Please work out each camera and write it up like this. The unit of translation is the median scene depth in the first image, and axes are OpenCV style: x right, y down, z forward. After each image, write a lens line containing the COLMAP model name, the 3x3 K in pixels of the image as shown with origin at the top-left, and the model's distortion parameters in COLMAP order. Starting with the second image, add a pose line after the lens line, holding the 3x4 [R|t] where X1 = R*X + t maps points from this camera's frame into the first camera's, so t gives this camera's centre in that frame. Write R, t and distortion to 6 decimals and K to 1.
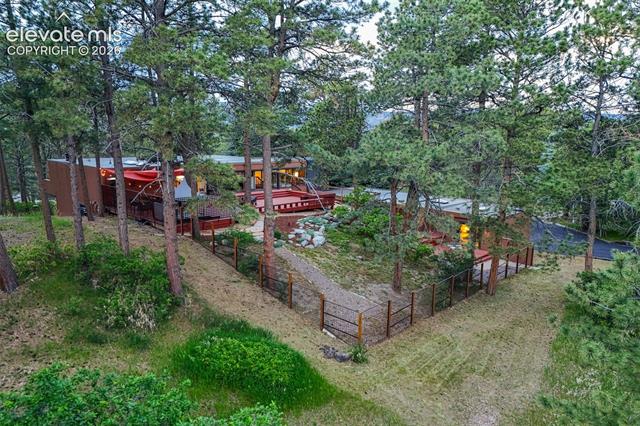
lens RADIAL K [[435.6, 0, 319.8], [0, 435.6, 213.0], [0, 0, 1]] dist [0.001431, 0.000499]
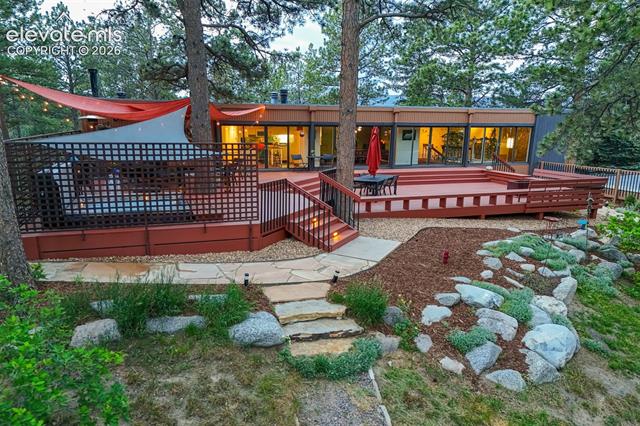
lens RADIAL K [[435.6, 0, 319.8], [0, 435.6, 214.6], [0, 0, 1]] dist [0.001431, 0.000499]
pose [[0.882975, 0.092754, -0.460164, -0.009600], [-0.082319, 0.995689, 0.042743, -0.010323], [0.462145, 0.000139, 0.886804, 0.625629]]
